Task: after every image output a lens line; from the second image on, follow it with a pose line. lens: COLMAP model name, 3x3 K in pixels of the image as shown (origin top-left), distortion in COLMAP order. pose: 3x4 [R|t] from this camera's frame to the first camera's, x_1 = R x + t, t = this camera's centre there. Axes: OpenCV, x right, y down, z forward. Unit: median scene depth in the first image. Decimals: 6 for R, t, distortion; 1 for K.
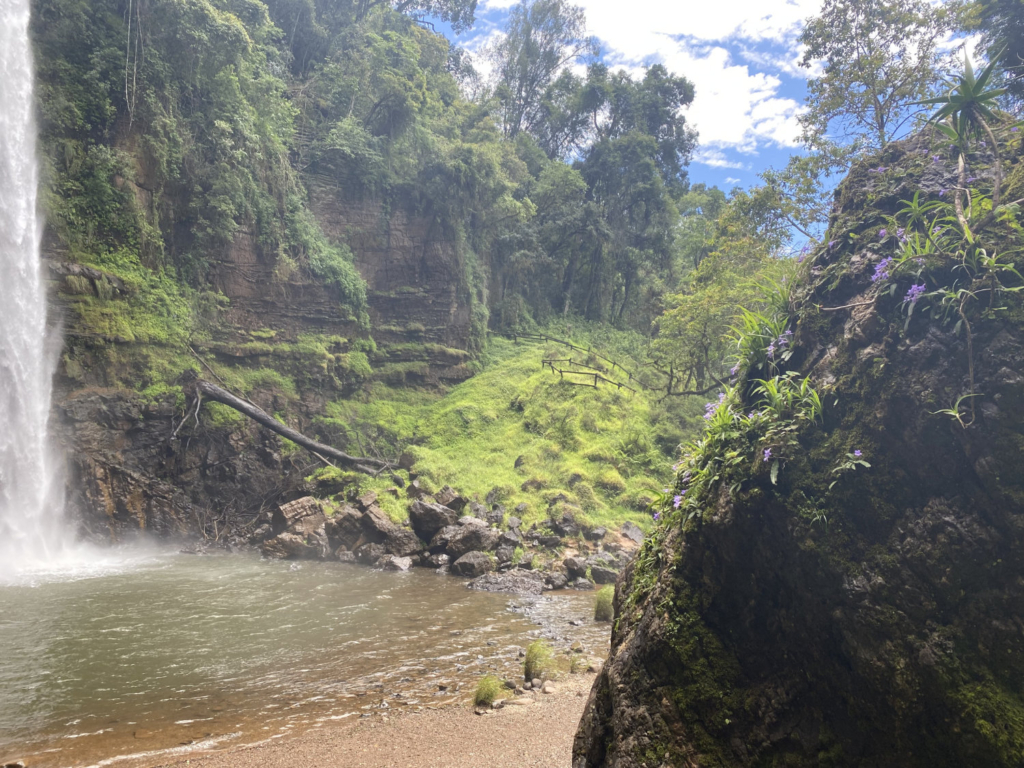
lens RADIAL K [[786.6, 0, 517.1], [0, 786.6, 387.0], [0, 0, 1]] dist [0.043385, -0.051013]
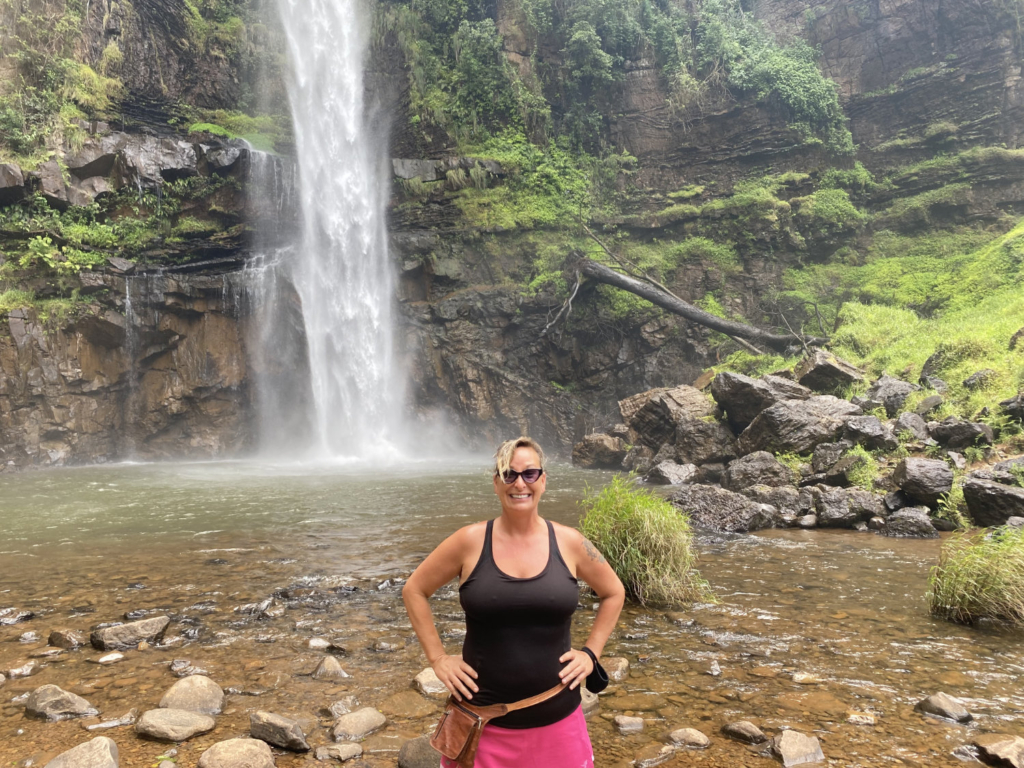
lens RADIAL K [[786.6, 0, 510.0], [0, 786.6, 392.1], [0, 0, 1]] dist [0.043385, -0.051013]
pose [[0.600480, -0.062933, -0.797159, 0.185394], [0.105834, 0.994383, 0.001219, 0.112664], [0.792605, -0.085099, 0.603768, 0.418373]]
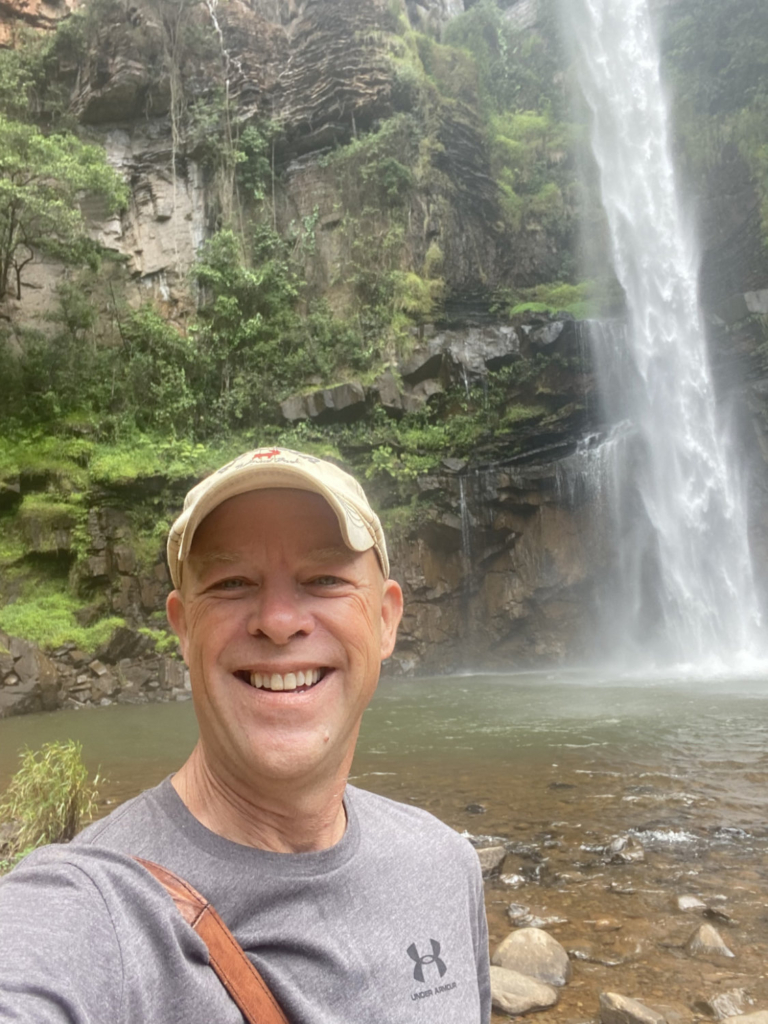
lens RADIAL K [[912.9, 0, 383.8], [0, 912.9, 512.2], [0, 0, 1]] dist [0.075081, -0.079783]
pose [[0.095473, -0.167288, -0.981274, 0.178452], [0.146377, 0.977421, -0.152389, 0.114647], [0.984611, -0.129087, 0.117805, 0.422916]]
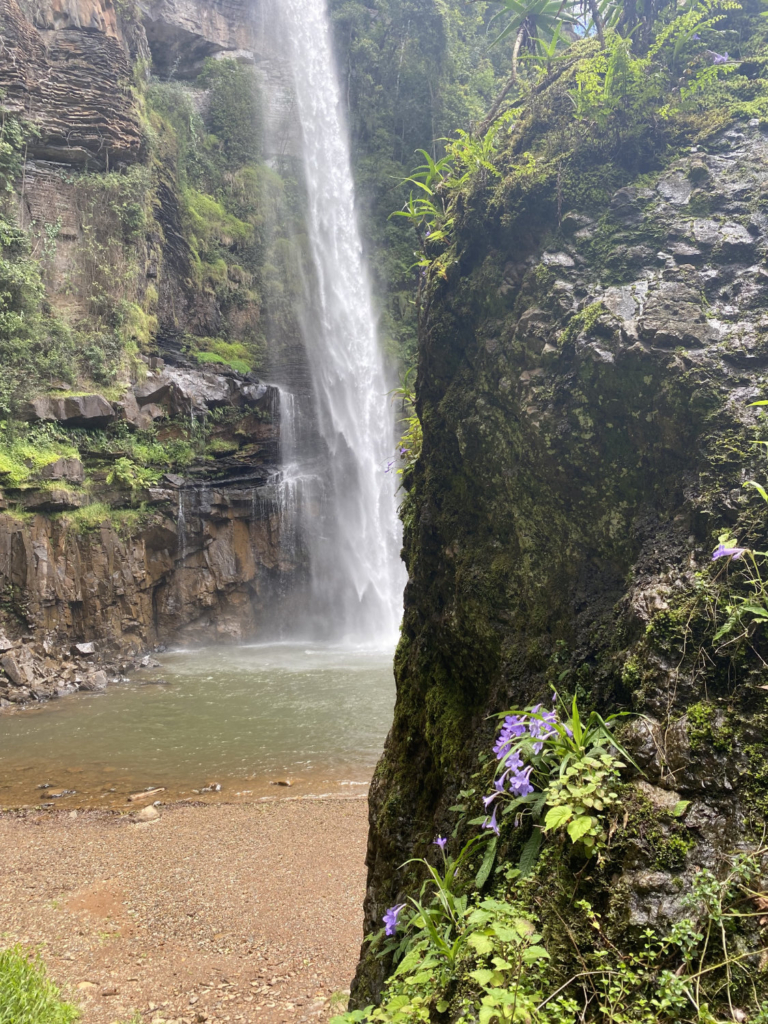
lens RADIAL K [[786.6, 0, 394.1], [0, 786.6, 510.7], [0, 0, 1]] dist [0.043385, -0.051013]
pose [[0.812441, -0.074252, -0.578295, 0.078308], [0.090533, 0.995893, -0.000681, 0.012537], [0.575971, -0.051801, 0.815827, 0.017552]]
